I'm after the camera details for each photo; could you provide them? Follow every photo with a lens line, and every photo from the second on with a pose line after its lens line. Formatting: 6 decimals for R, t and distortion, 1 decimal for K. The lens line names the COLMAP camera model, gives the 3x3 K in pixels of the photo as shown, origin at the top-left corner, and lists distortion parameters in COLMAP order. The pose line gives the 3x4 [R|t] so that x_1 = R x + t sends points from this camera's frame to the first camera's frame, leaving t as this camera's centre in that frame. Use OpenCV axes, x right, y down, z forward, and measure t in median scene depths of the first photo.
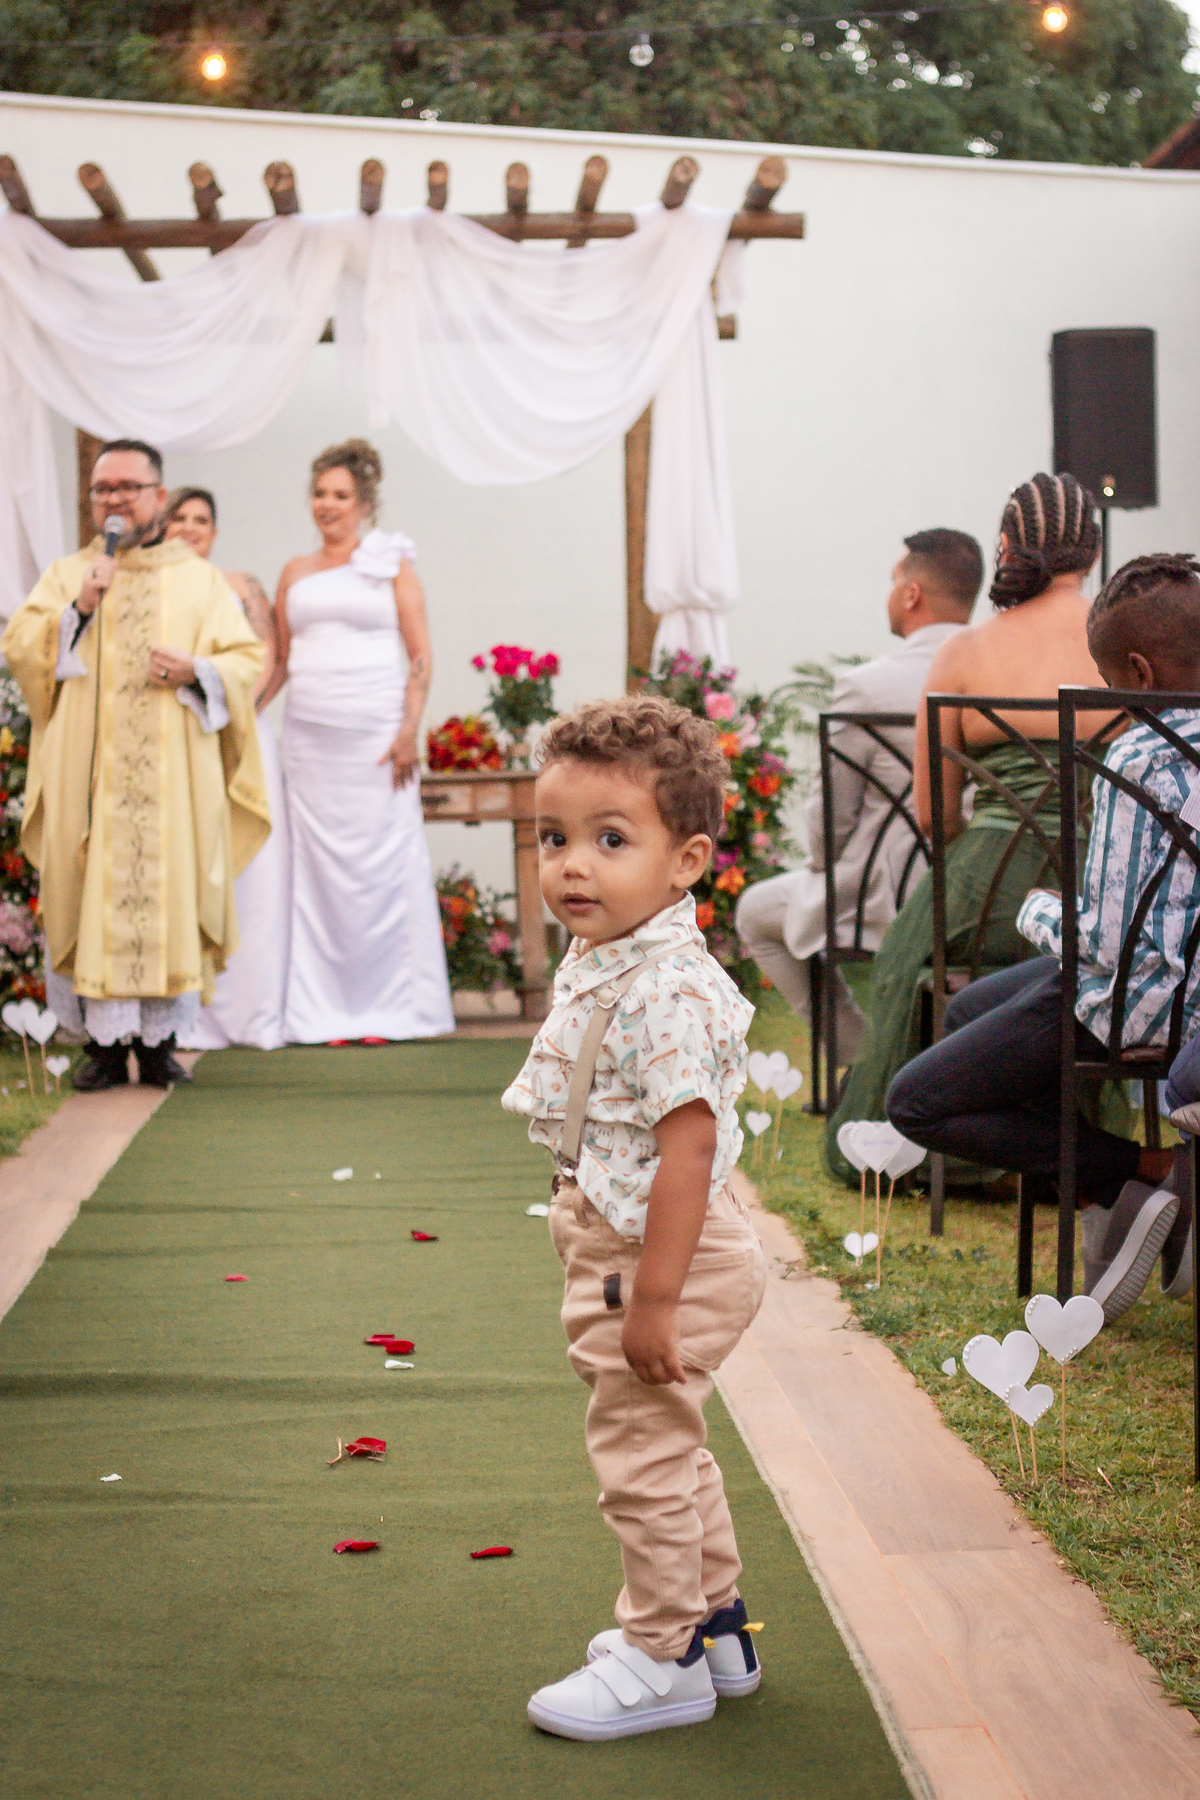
lens RADIAL K [[2682.2, 0, 600.0], [0, 2682.2, 900.0], [0, 0, 1]] dist [-0.019701, -0.057247]
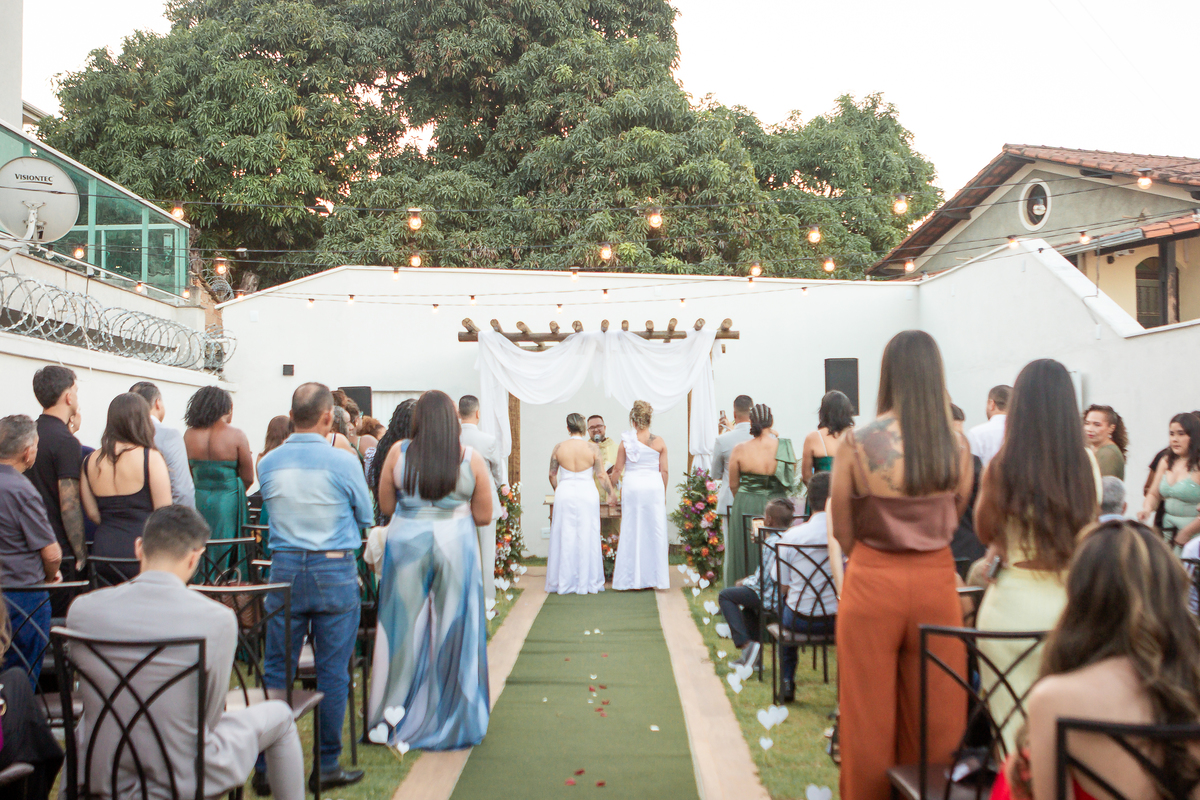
lens RADIAL K [[1324.6, 0, 601.2], [0, 1324.6, 390.4], [0, 0, 1]] dist [-0.044209, 0.015883]
pose [[0.996083, 0.006547, -0.088177, 0.052082], [-0.012775, 0.997447, -0.070257, -0.072296], [0.087492, 0.071108, 0.993624, -0.586460]]
